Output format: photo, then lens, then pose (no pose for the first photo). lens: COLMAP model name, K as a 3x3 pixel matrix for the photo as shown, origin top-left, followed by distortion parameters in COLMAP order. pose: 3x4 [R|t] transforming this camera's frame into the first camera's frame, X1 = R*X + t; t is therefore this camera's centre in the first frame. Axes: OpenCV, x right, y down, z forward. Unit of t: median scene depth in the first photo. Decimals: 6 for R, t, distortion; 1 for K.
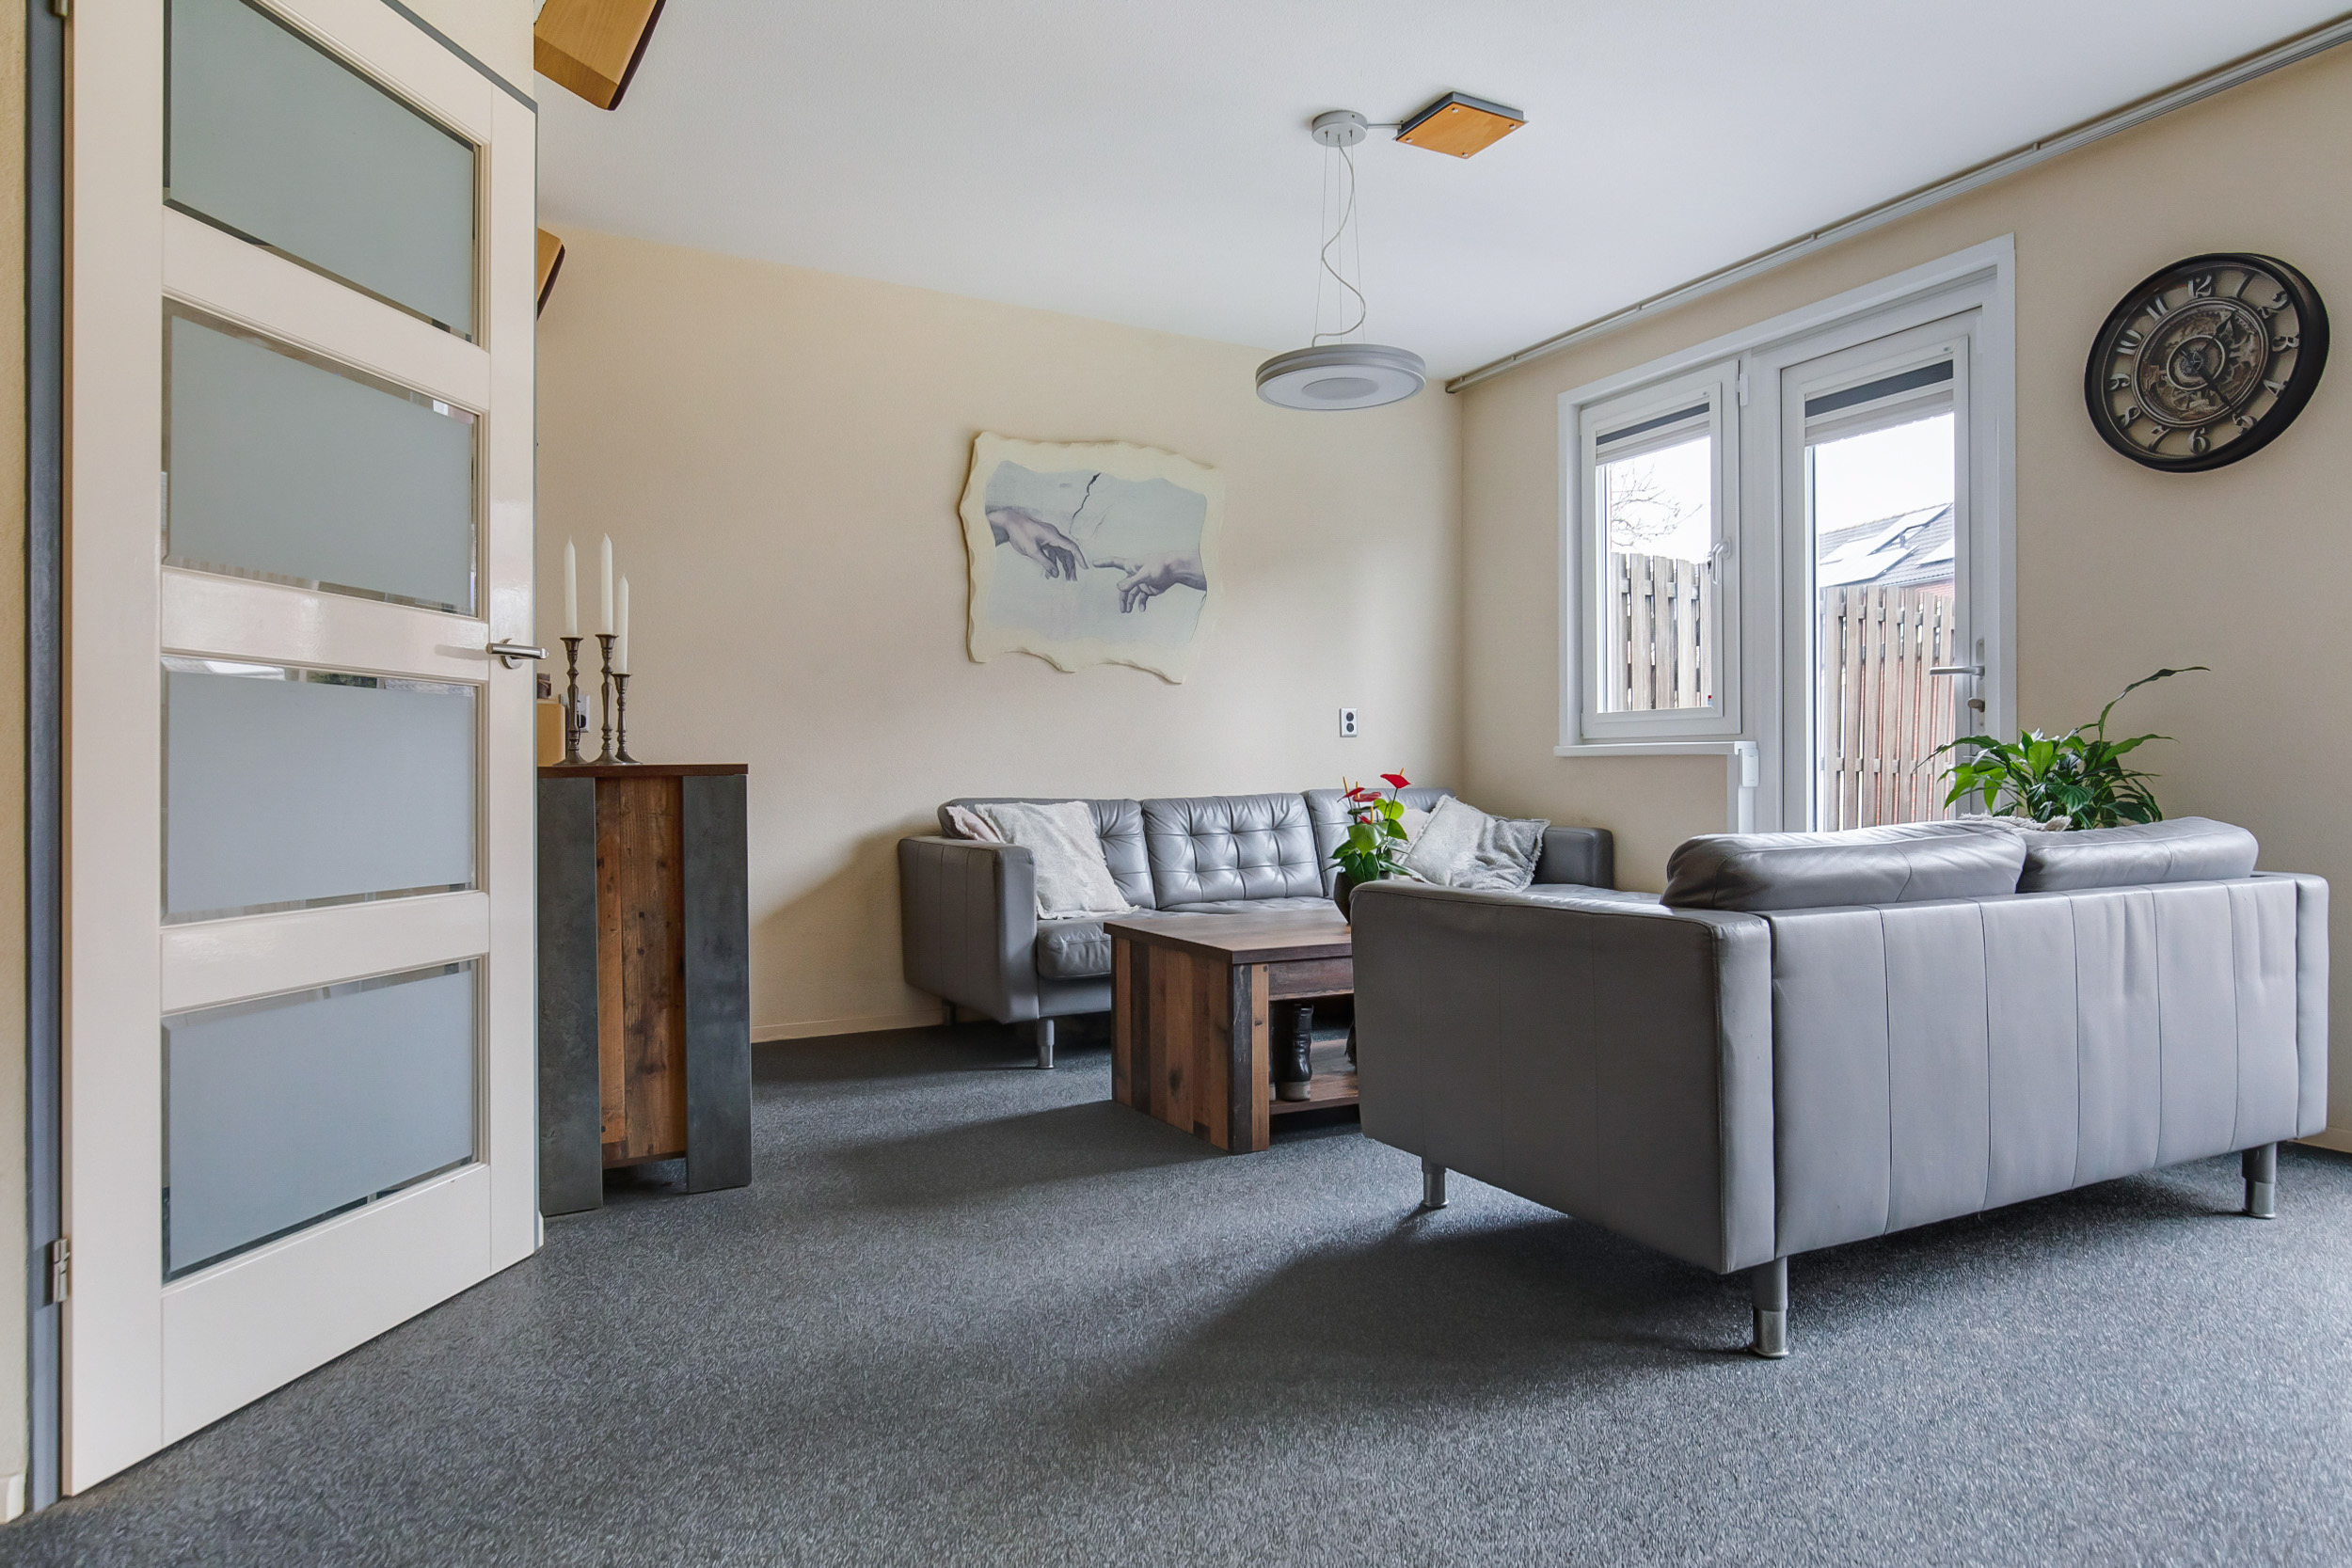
lens RADIAL K [[1432.2, 0, 1156.8], [0, 1432.2, 766.2], [0, 0, 1]] dist [-0.008596, 0.002602]
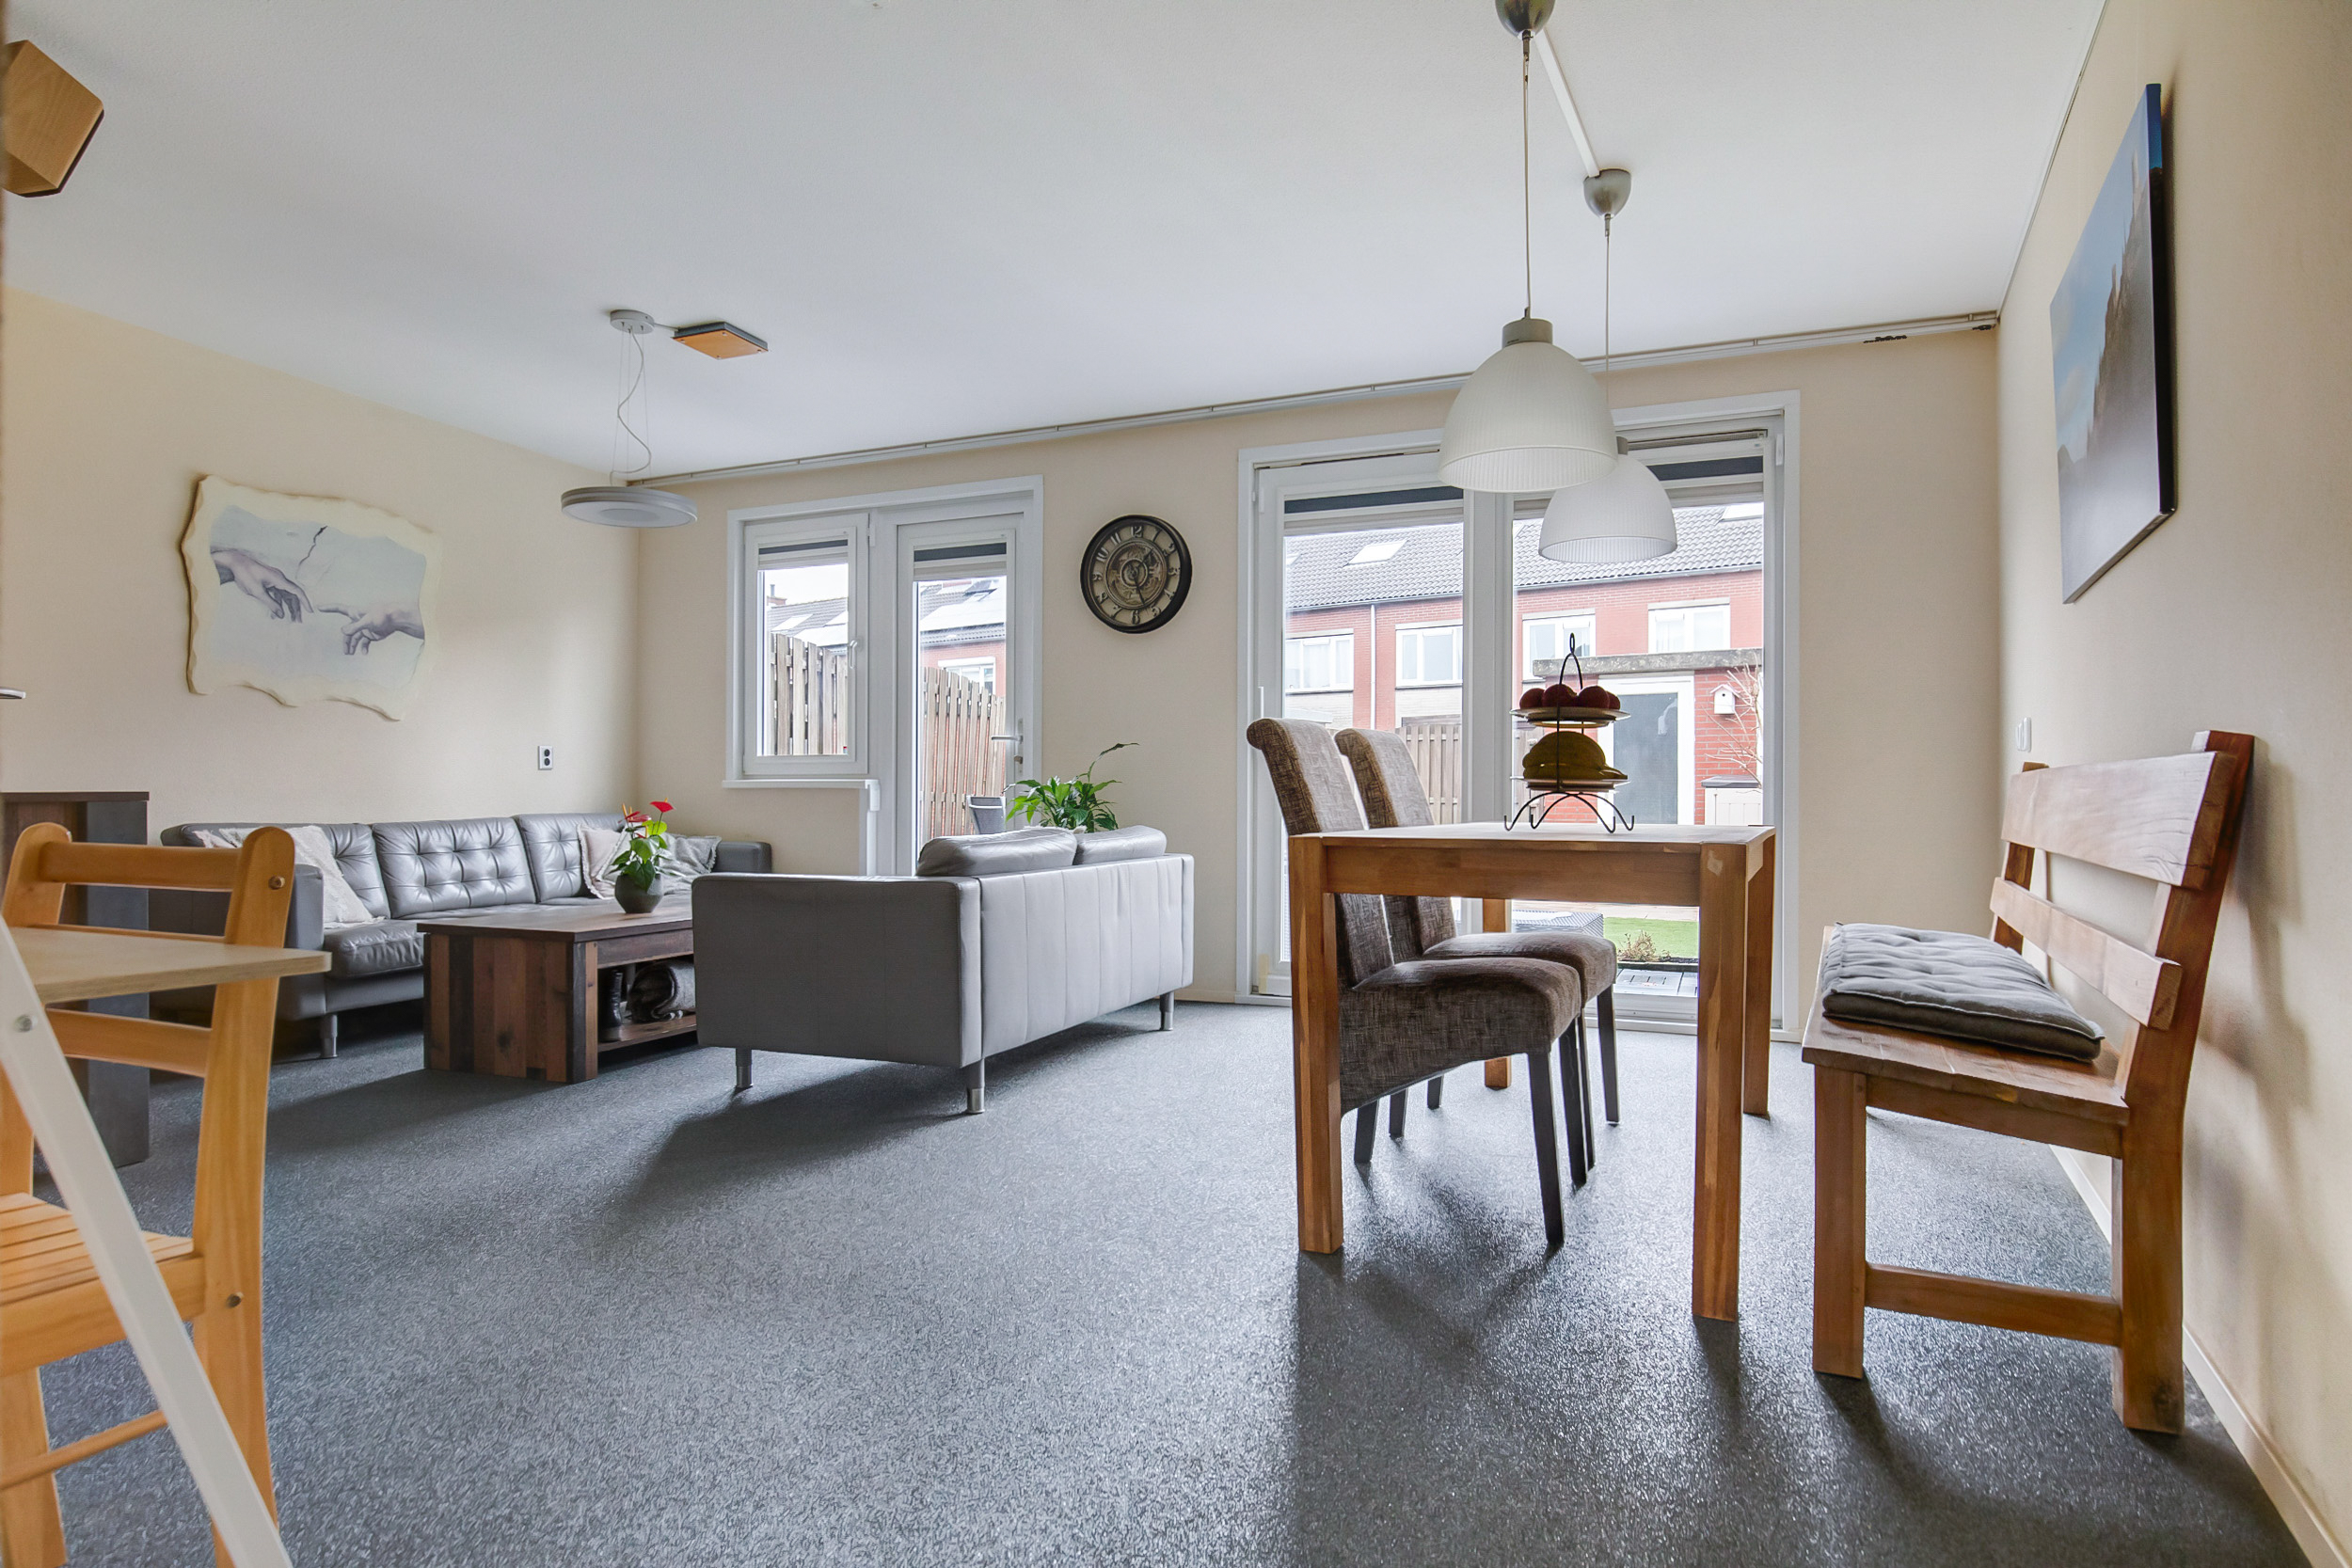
lens RADIAL K [[1343.4, 0, 1197.2], [0, 1343.4, 794.2], [0, 0, 1]] dist [-0.000172, 0.000033]
pose [[0.750782, 0.005889, 0.660524, -0.288149], [-0.006192, 0.999979, -0.001878, -0.002116], [-0.660521, -0.002680, 0.750803, -0.284356]]
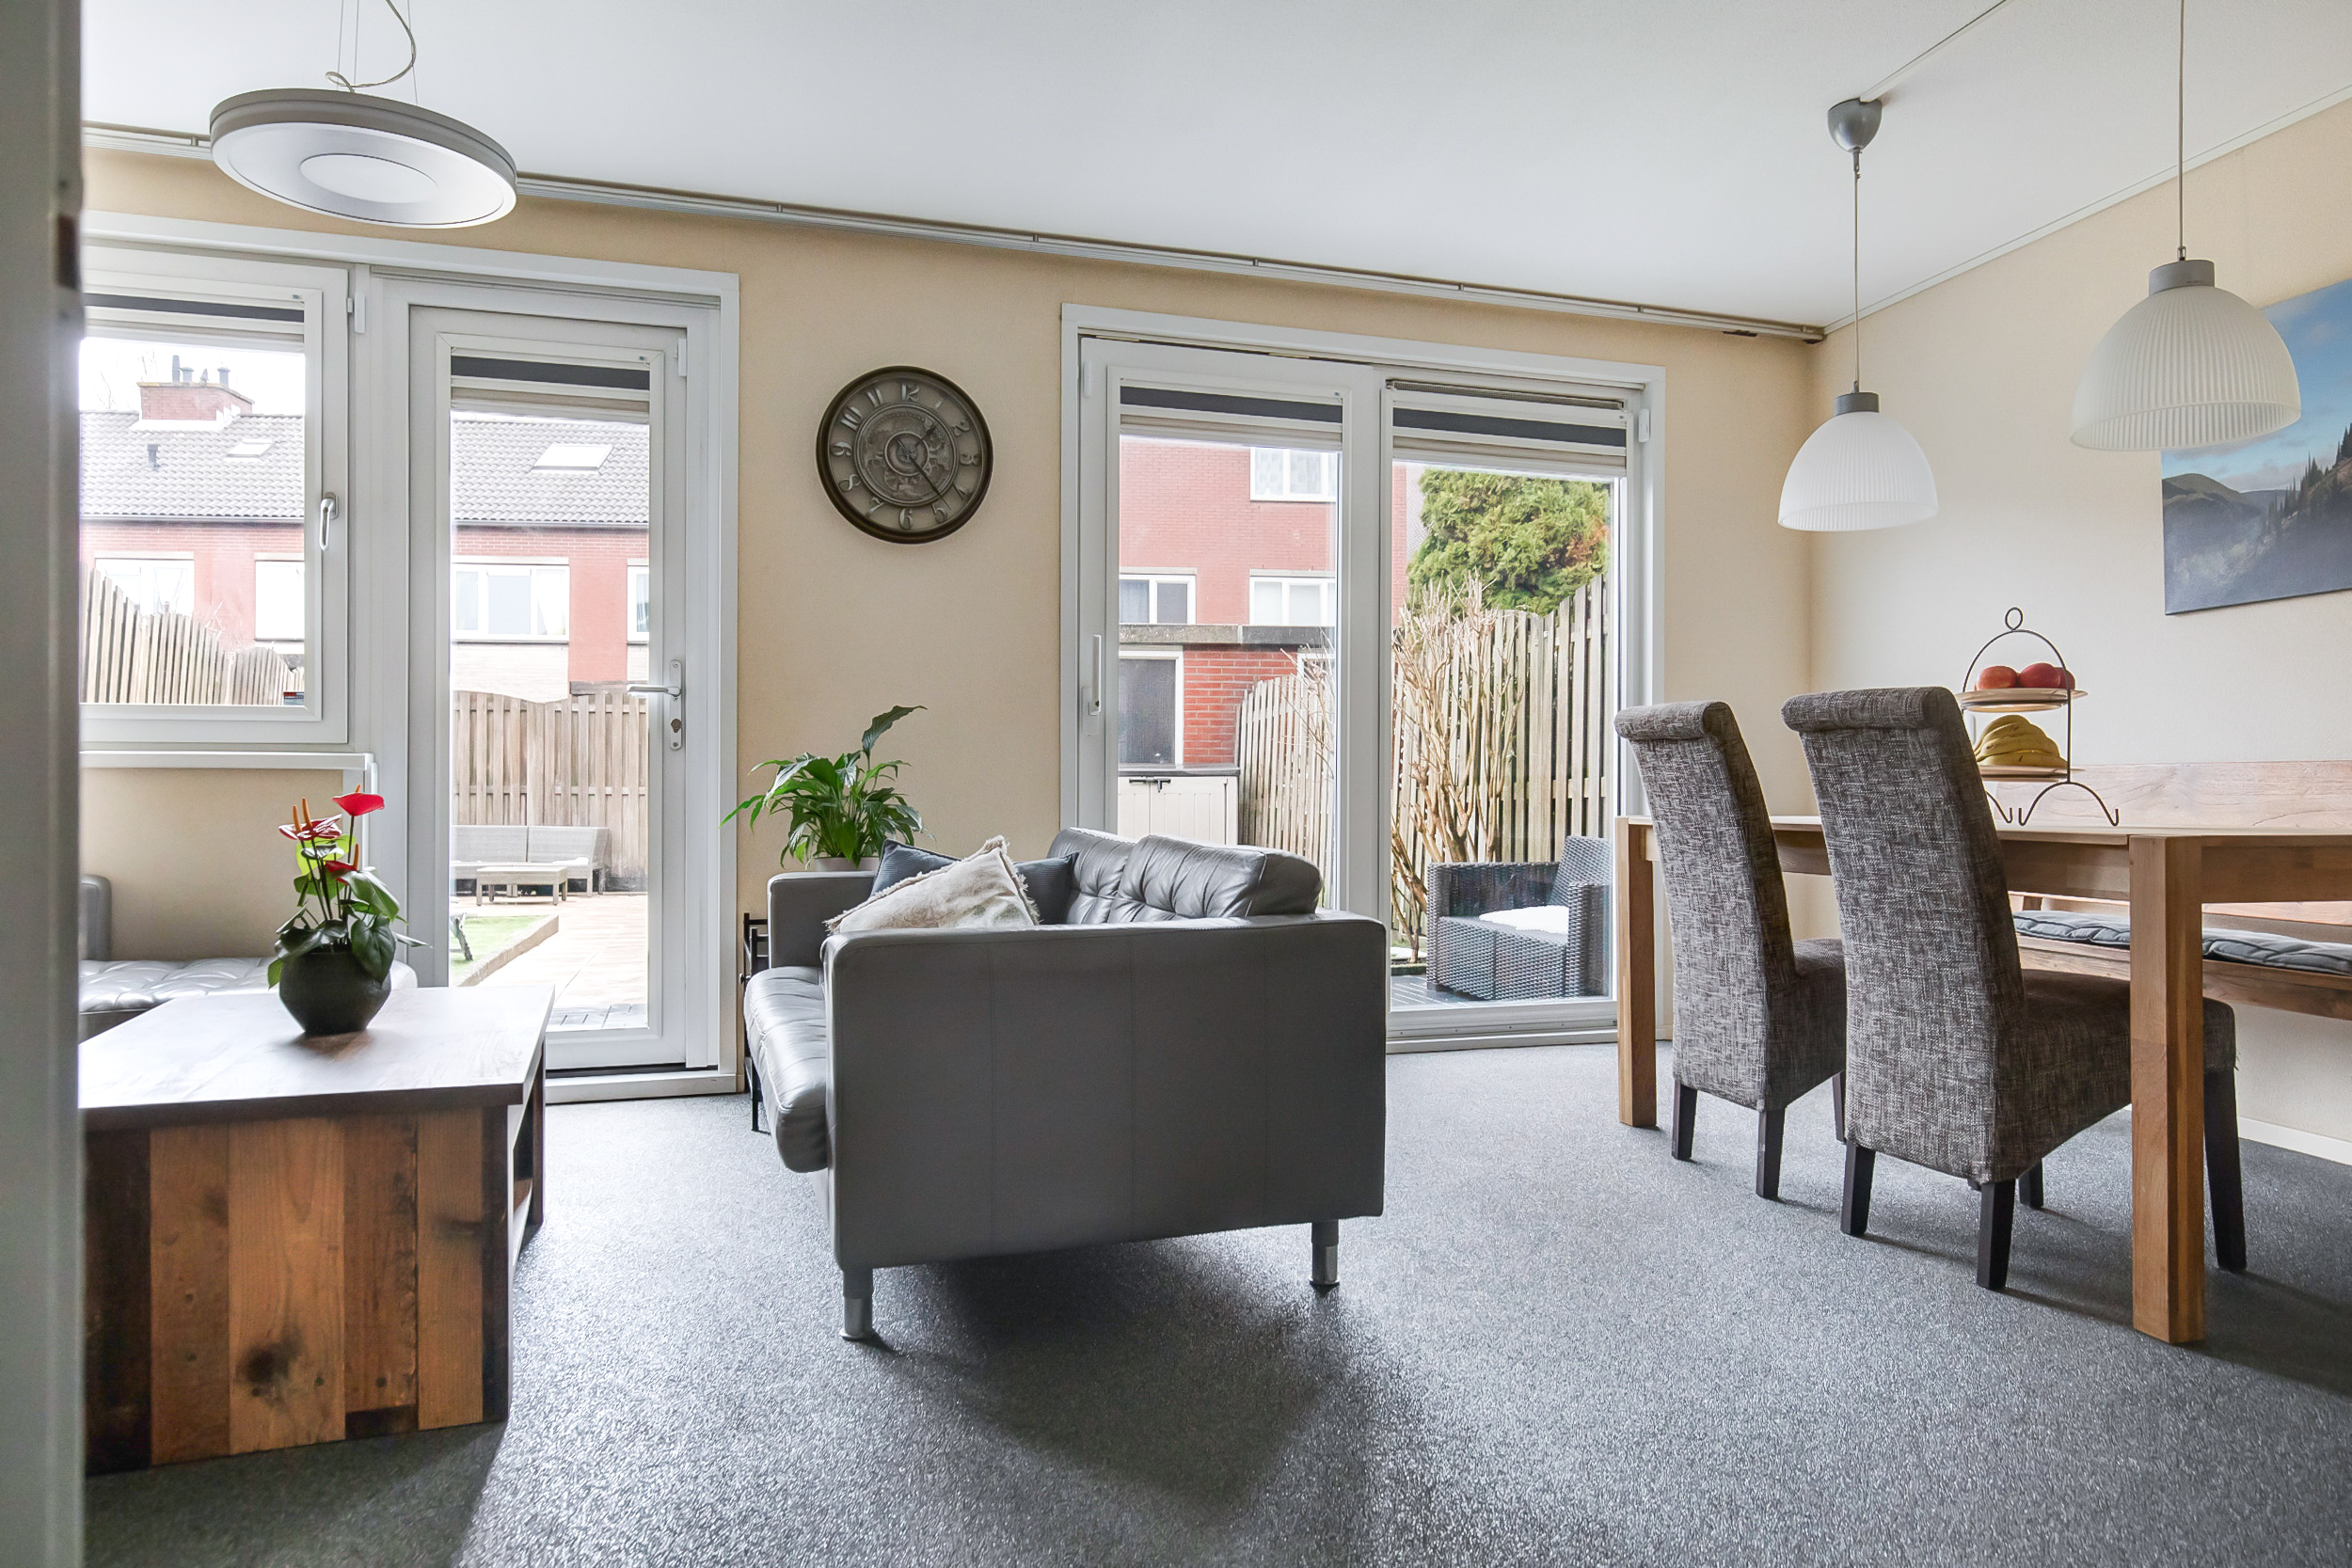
lens RADIAL K [[1534.8, 0, 1197.3], [0, 1534.8, 798.6], [0, 0, 1]] dist [0.010562, 0.000958]
pose [[0.115881, -0.003808, 0.993256, -0.474757], [-0.004565, 0.999980, 0.004367, 0.001896], [-0.993253, -0.005040, 0.115861, 0.531536]]
